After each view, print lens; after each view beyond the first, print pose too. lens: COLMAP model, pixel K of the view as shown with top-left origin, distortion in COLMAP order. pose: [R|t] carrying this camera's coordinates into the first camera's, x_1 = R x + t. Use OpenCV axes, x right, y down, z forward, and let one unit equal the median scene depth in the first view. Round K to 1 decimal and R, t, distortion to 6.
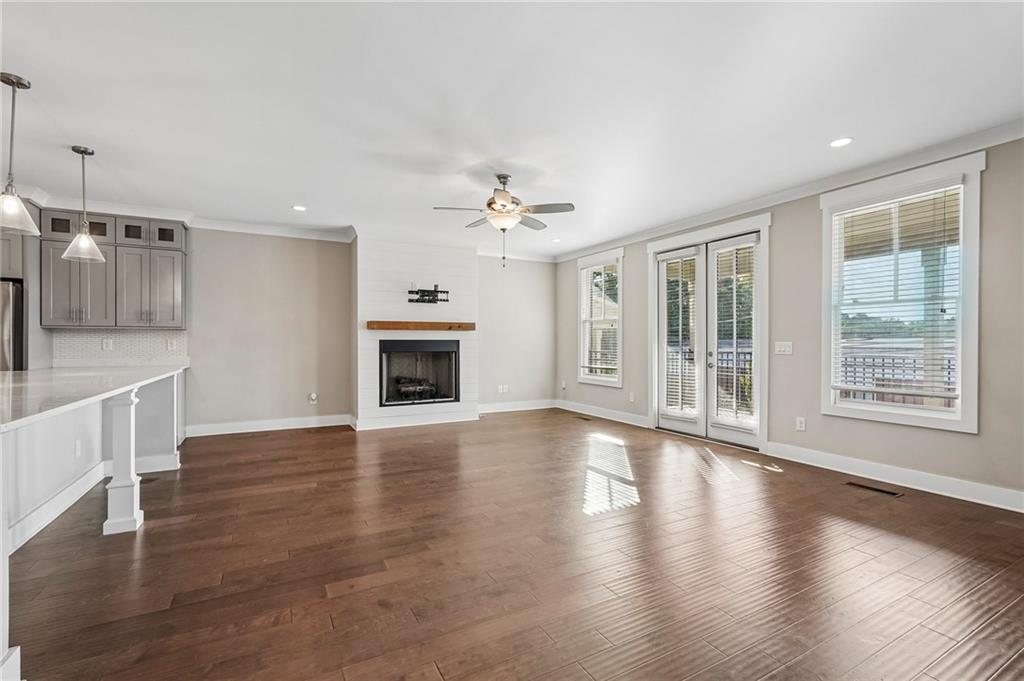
lens RADIAL K [[465.3, 0, 512.6], [0, 465.3, 356.9], [0, 0, 1]] dist [-0.009928, -0.000154]
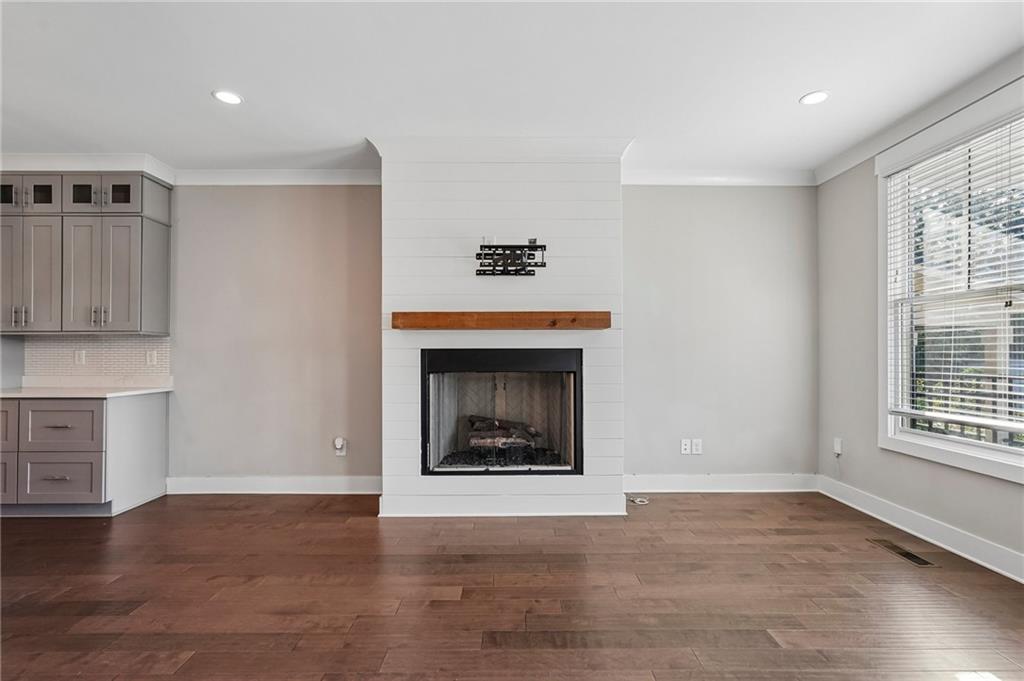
lens RADIAL K [[465.3, 0, 512.6], [0, 465.3, 356.9], [0, 0, 1]] dist [-0.009928, -0.000154]
pose [[0.880432, 0.000320, -0.474172, 0.055355], [-0.013427, 0.999616, -0.024257, -0.015216], [0.473982, 0.027723, 0.880098, 0.555921]]
